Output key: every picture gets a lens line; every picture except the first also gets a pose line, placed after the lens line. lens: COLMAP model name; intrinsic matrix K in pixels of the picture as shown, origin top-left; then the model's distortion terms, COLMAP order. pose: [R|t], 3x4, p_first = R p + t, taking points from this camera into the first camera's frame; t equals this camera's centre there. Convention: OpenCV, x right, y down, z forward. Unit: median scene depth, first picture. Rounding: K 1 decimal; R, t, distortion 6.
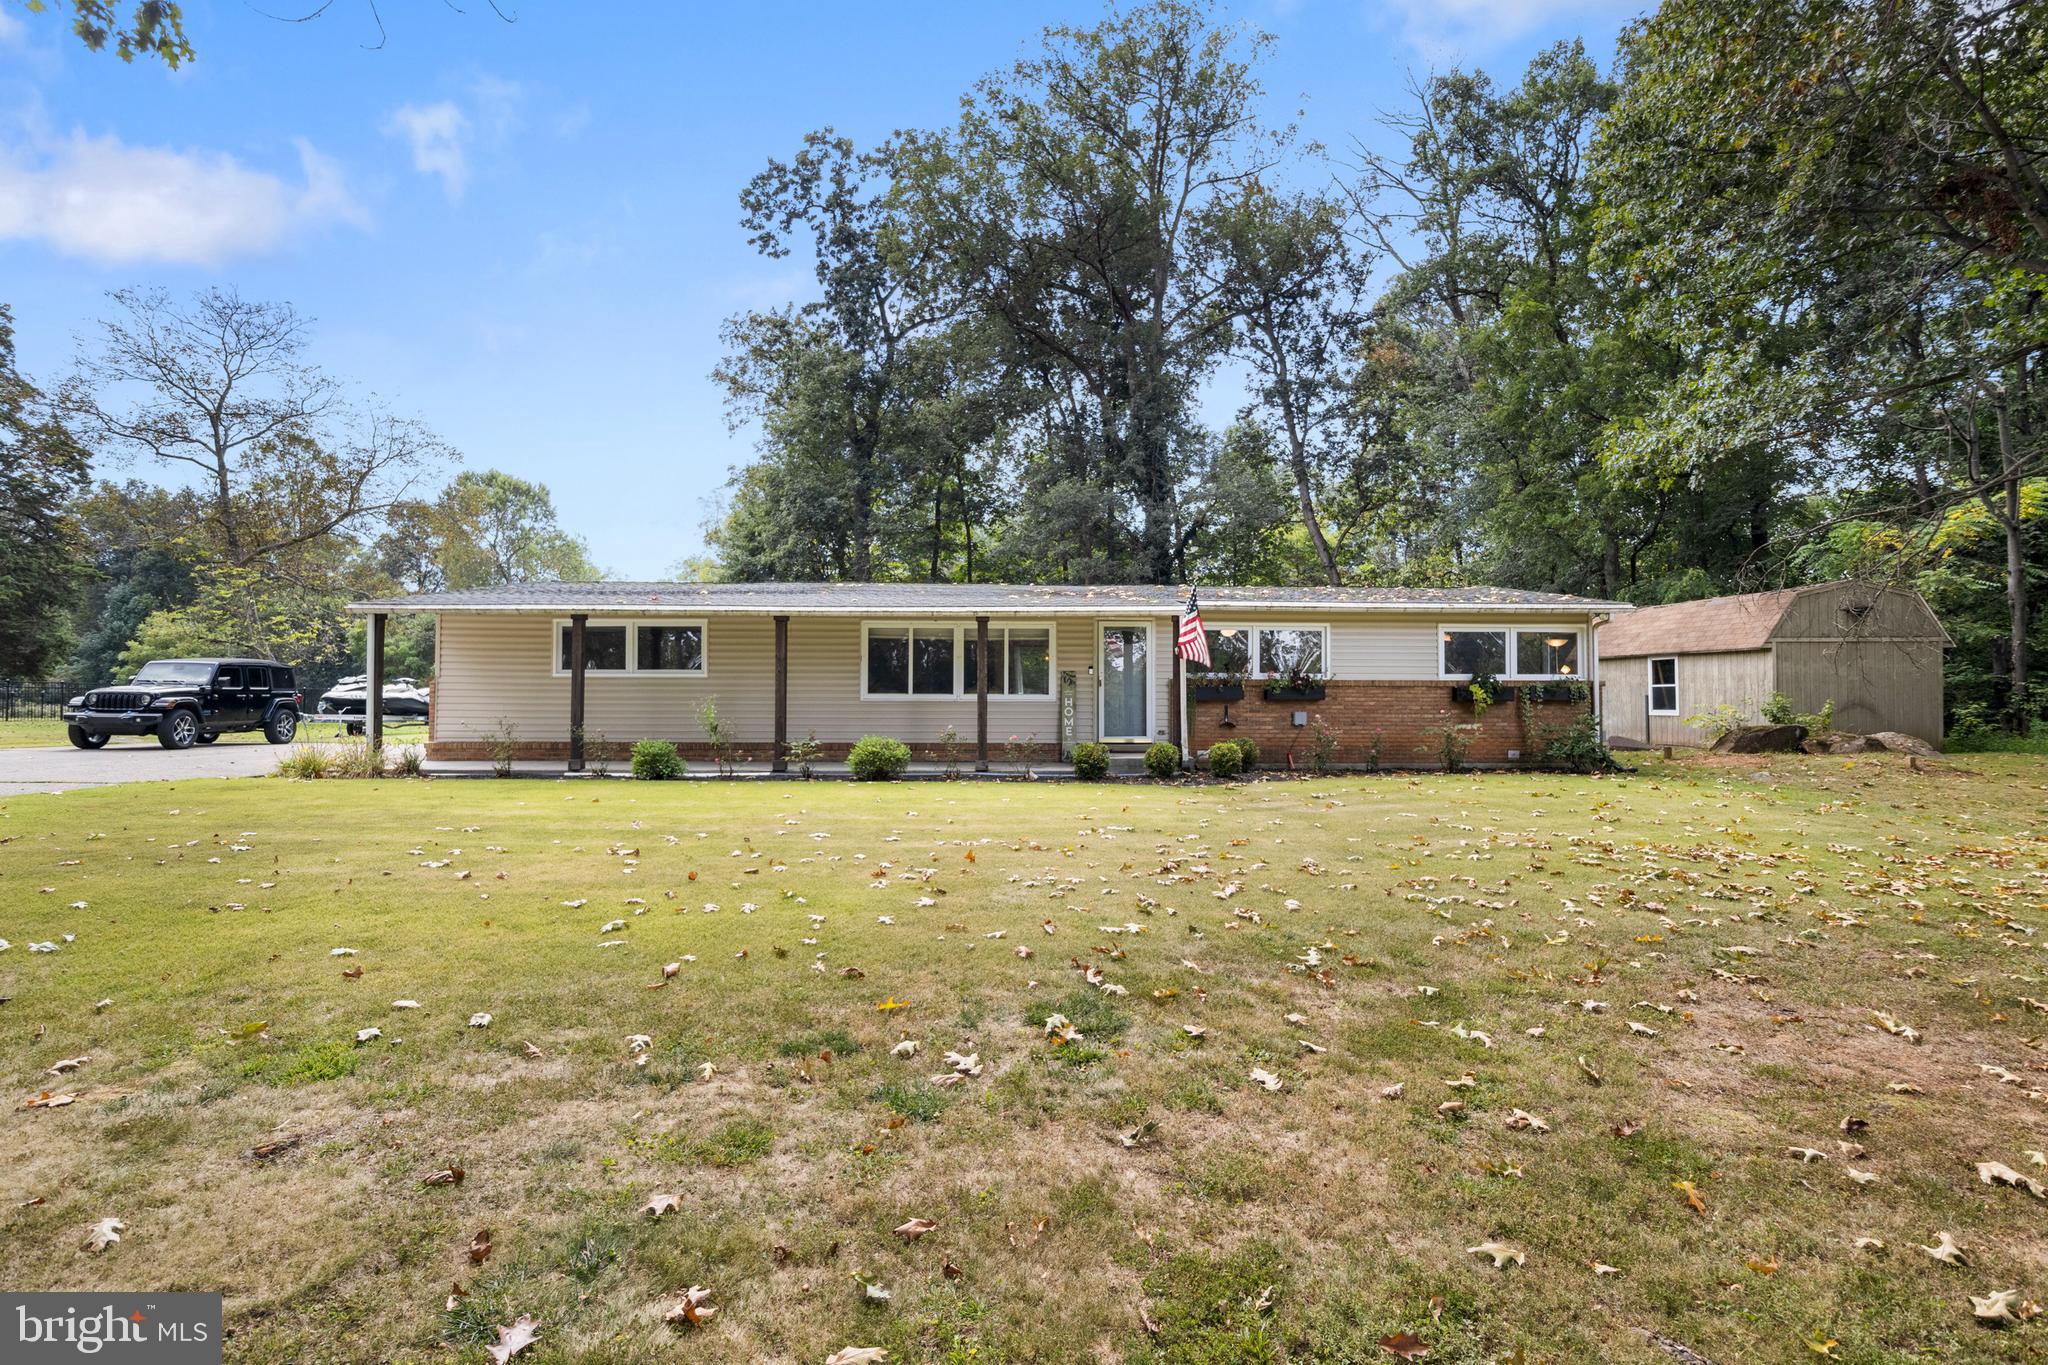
lens RADIAL K [[1030.5, 0, 1051.2], [0, 1030.5, 680.0], [0, 0, 1]] dist [-0.003379, -0.001501]
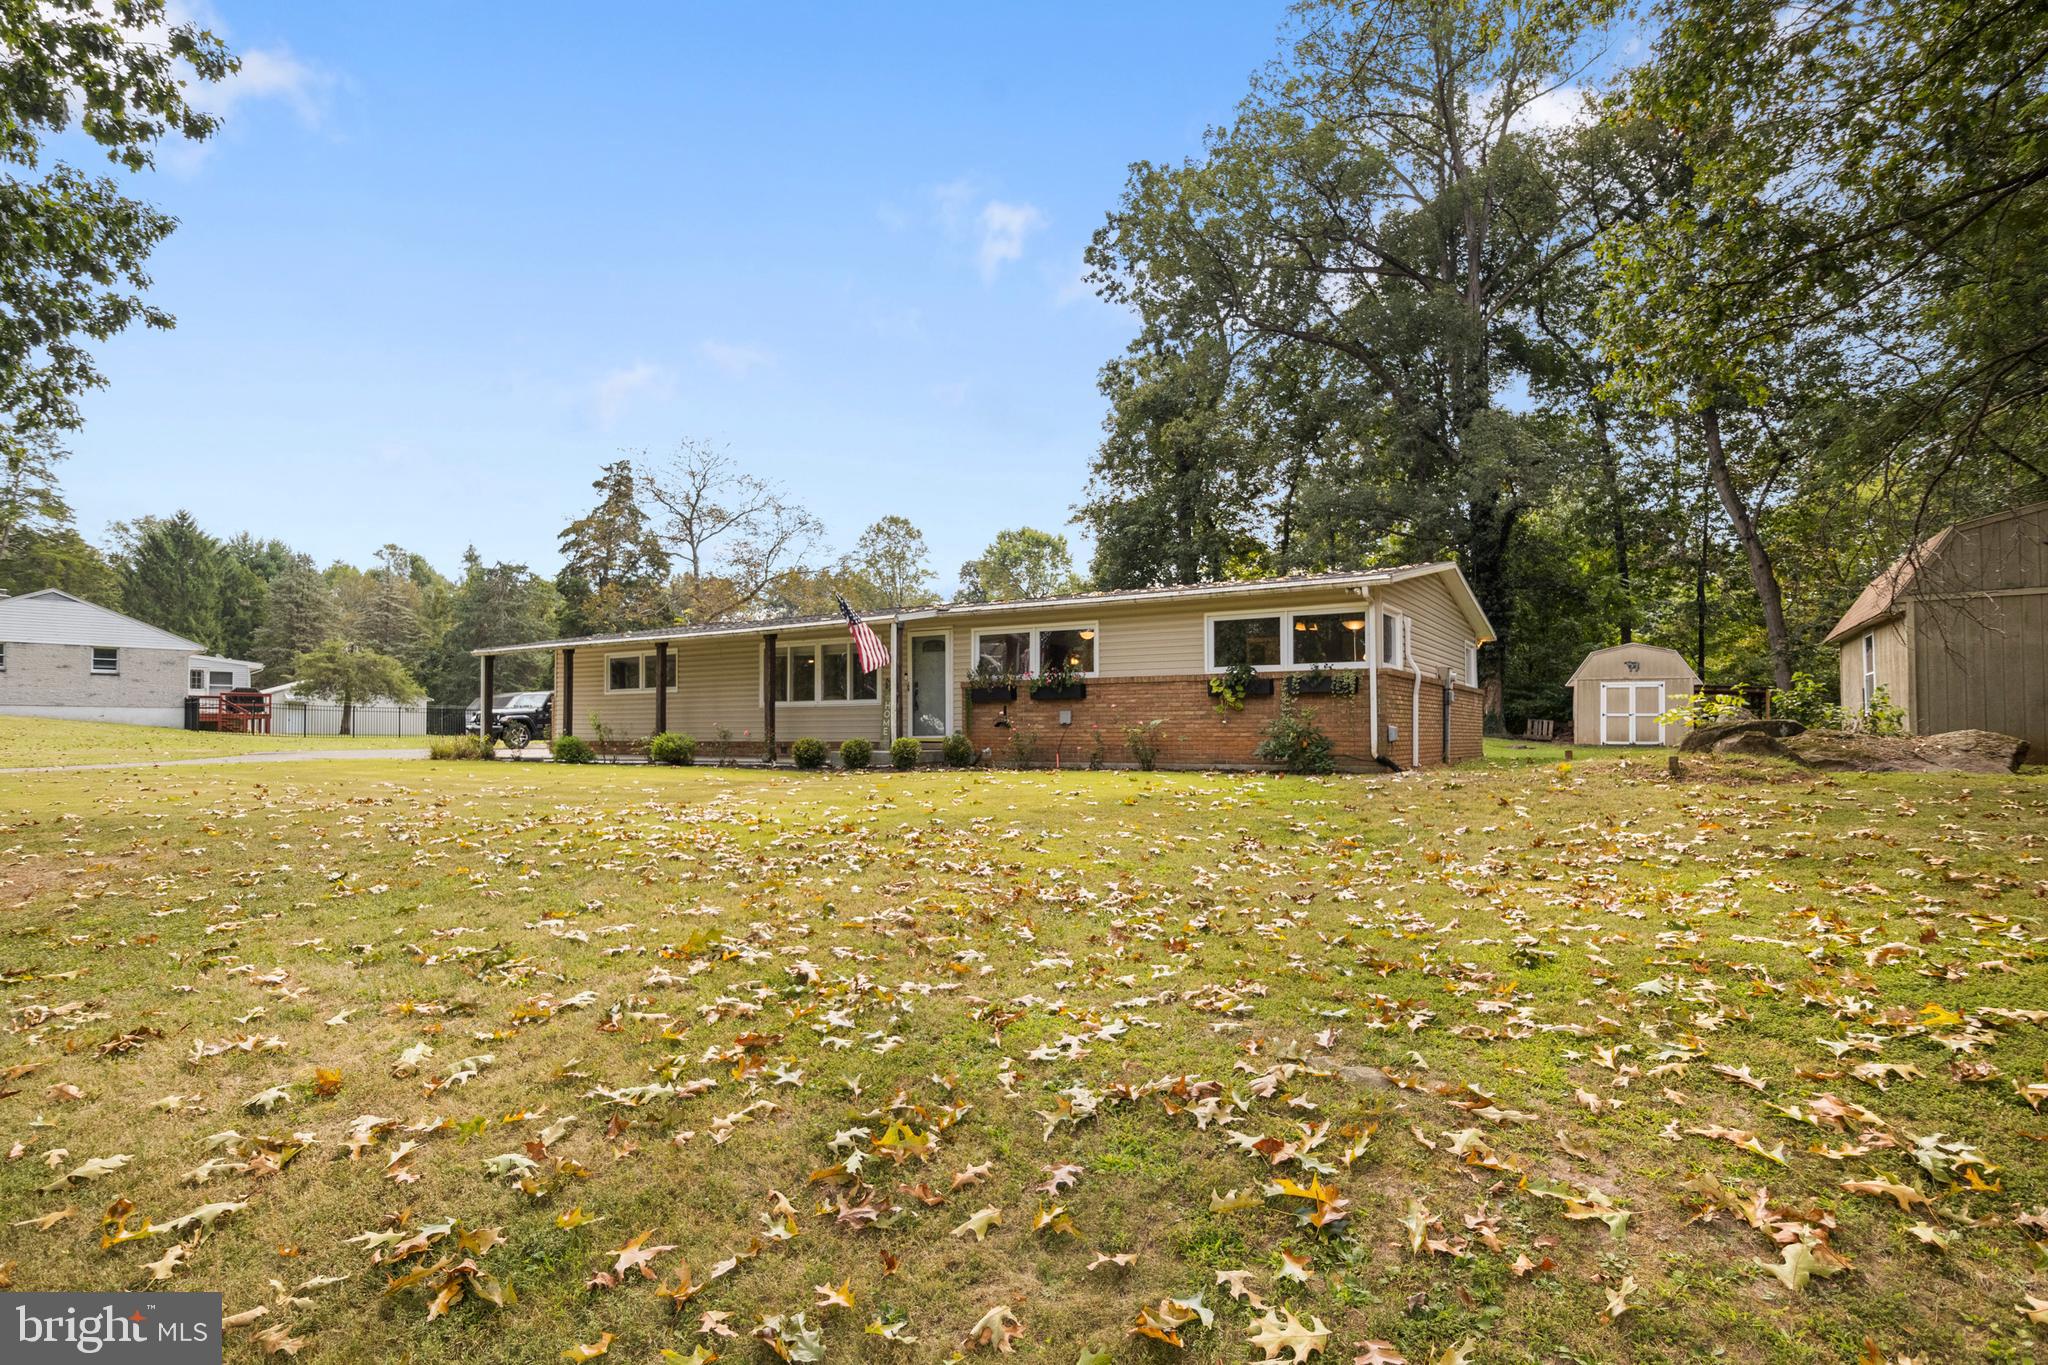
lens RADIAL K [[1048.4, 0, 1024.5], [0, 1048.4, 722.1], [0, 0, 1]] dist [-0.018436, -0.000462]
pose [[0.822636, -0.007305, -0.568522, 0.777063], [0.015916, 0.999821, 0.010183, 0.030597], [0.568346, -0.017426, 0.822605, 0.140185]]
